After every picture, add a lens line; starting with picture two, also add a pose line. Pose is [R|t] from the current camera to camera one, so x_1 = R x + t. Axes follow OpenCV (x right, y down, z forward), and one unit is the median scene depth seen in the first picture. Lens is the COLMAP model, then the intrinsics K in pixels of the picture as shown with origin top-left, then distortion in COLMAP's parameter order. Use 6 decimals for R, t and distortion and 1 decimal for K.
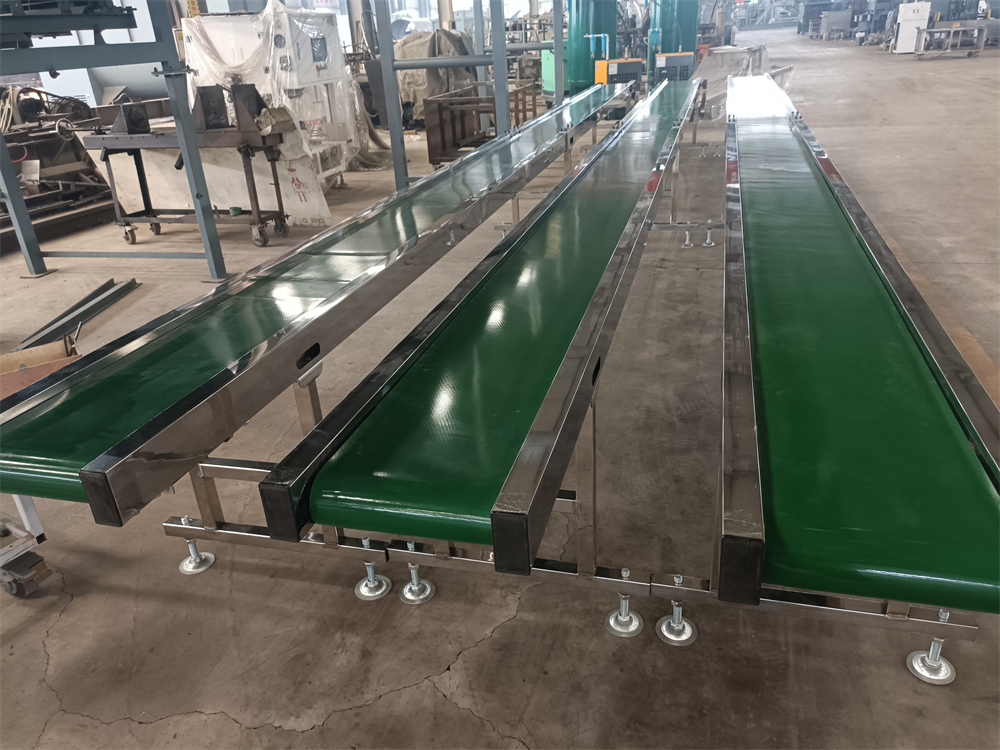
lens RADIAL K [[740.3, 0, 500.0], [0, 740.3, 375.0], [0, 0, 1]] dist [0.052101, -0.063853]
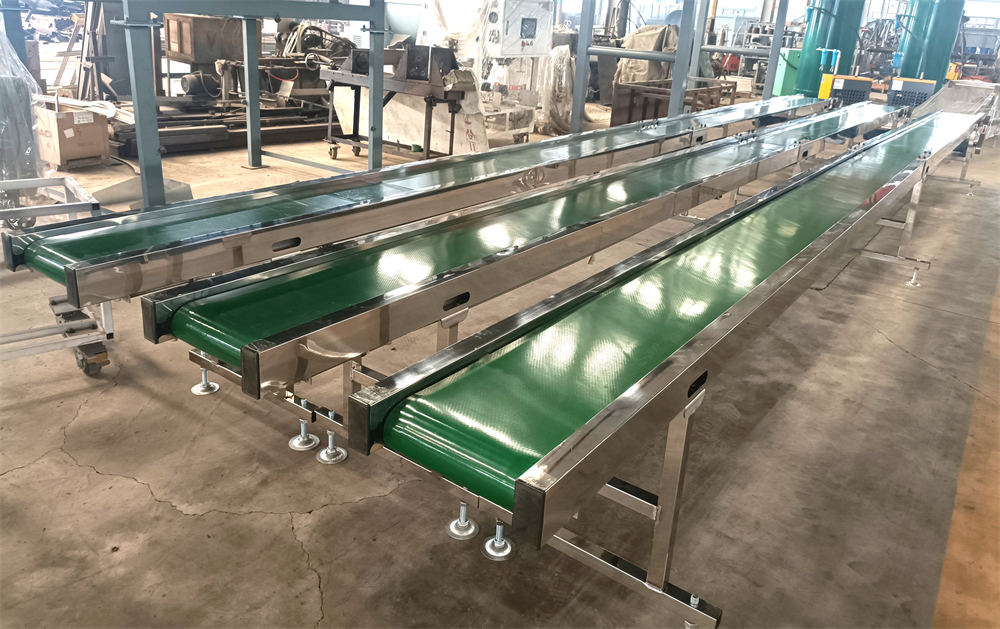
lens RADIAL K [[735.0, 0, 500.5], [0, 735.0, 249.5], [0, 0, 1]] dist [0.056851, -0.096232]
pose [[0.929930, 0.219828, -0.294799, 0.148728], [-0.254635, 0.963302, -0.084912, -0.000786], [0.265315, 0.154029, 0.951779, -0.046672]]
